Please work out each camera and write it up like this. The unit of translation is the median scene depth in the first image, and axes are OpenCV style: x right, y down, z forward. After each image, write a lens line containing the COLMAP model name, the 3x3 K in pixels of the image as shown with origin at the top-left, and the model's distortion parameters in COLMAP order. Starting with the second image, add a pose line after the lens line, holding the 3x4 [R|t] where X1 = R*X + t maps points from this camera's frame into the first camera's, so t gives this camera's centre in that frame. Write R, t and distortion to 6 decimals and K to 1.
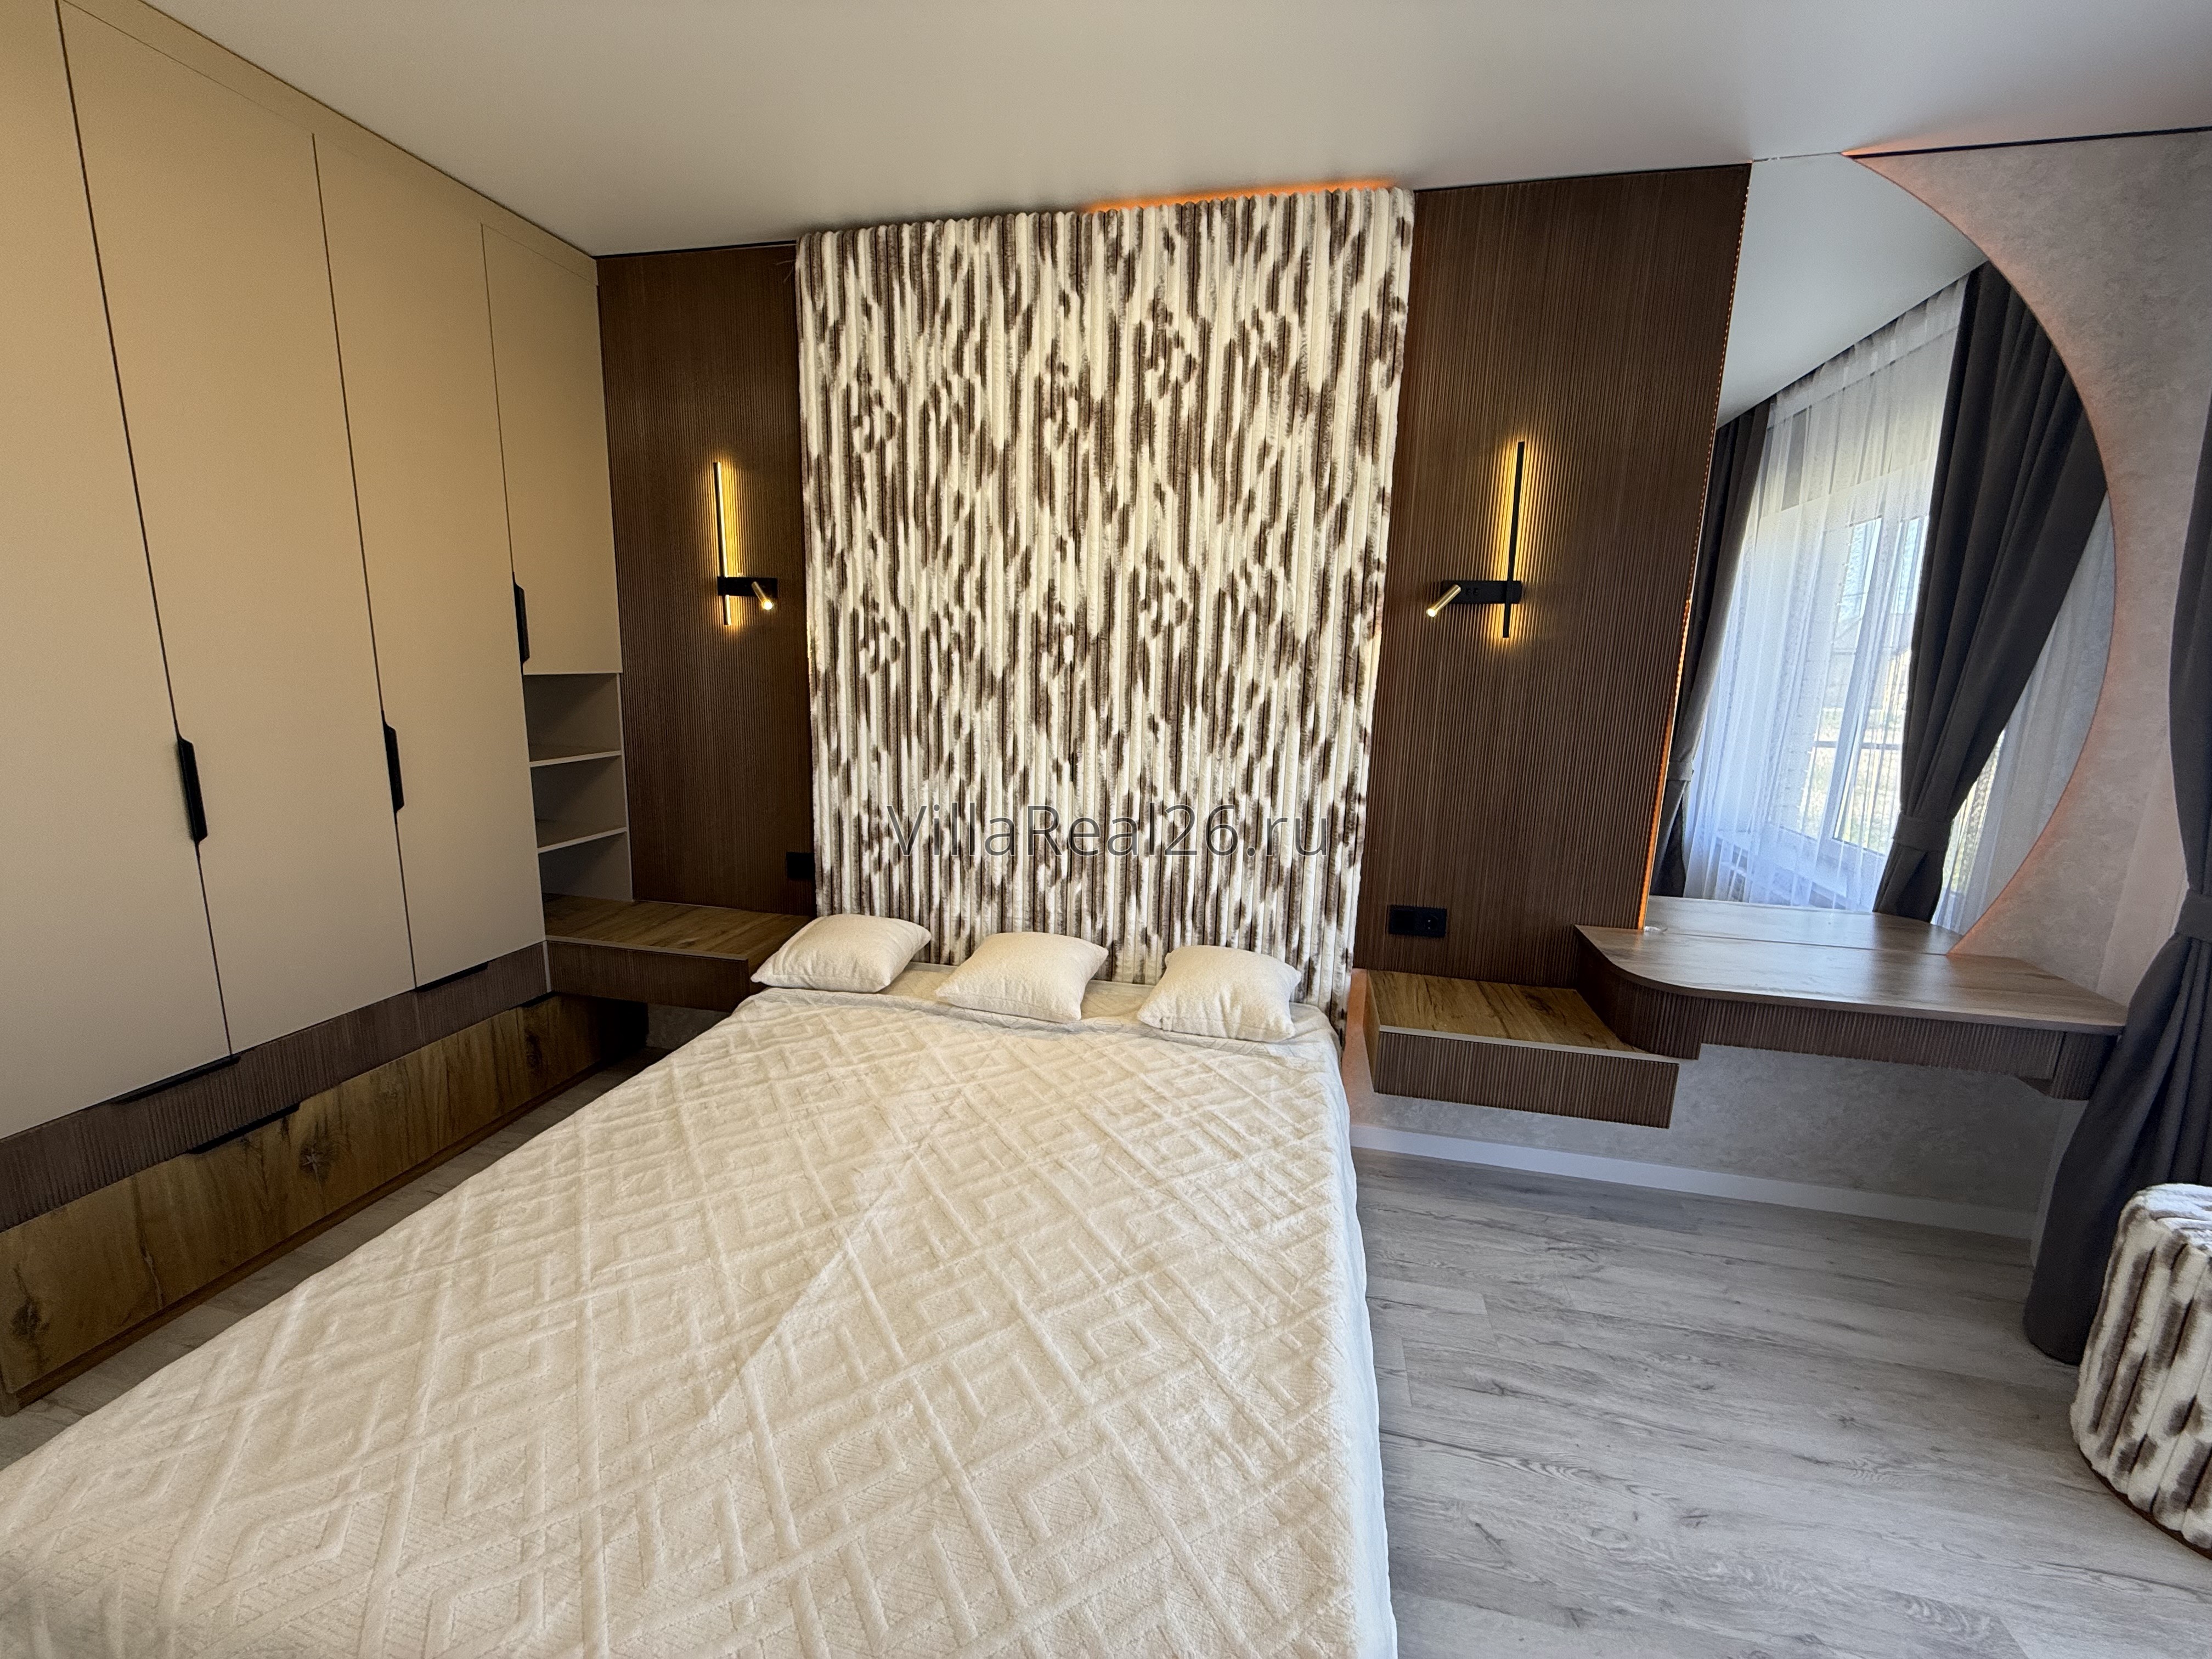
lens RADIAL K [[880.4, 0, 1099.9], [0, 880.4, 825.2], [0, 0, 1]] dist [-0.001184, 0.000183]
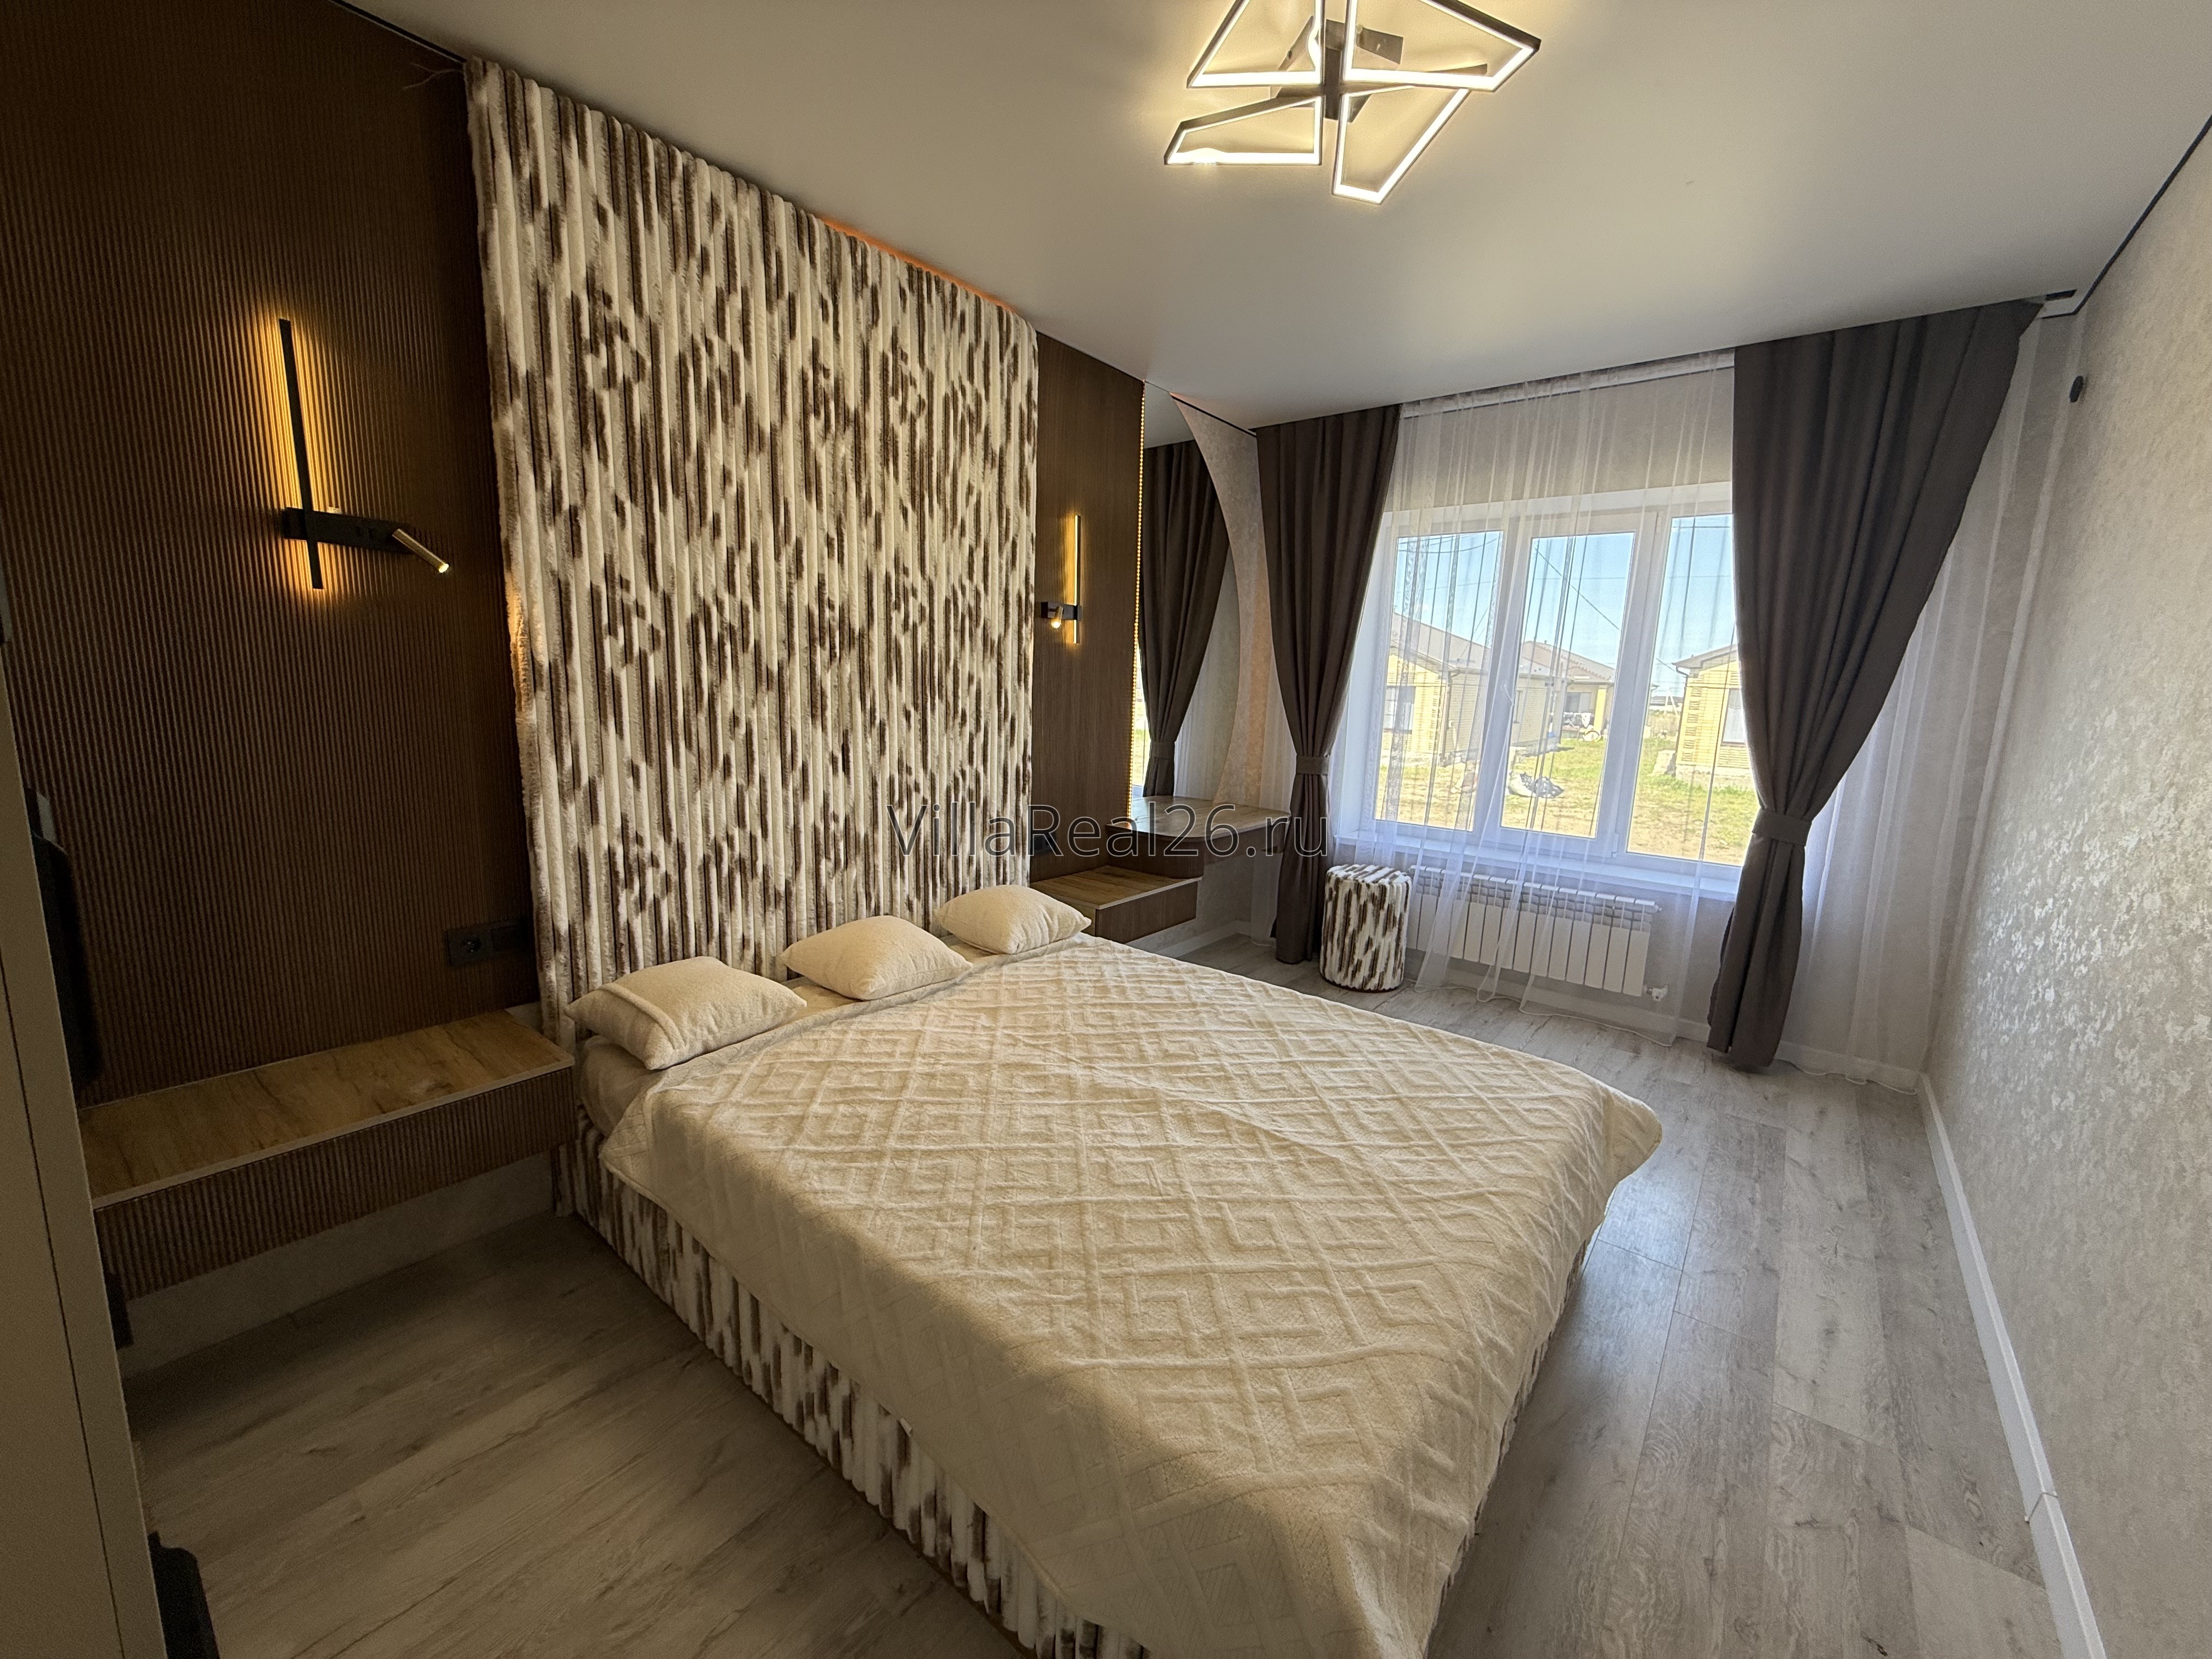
lens RADIAL K [[880.4, 0, 1099.0], [0, 880.4, 824.4], [0, 0, 1]] dist [-0.001184, 0.000183]
pose [[0.441208, -0.160752, 0.882890, -0.874331], [0.149215, 0.983271, 0.104462, -0.055405], [-0.884913, 0.085651, 0.457814, 0.285073]]
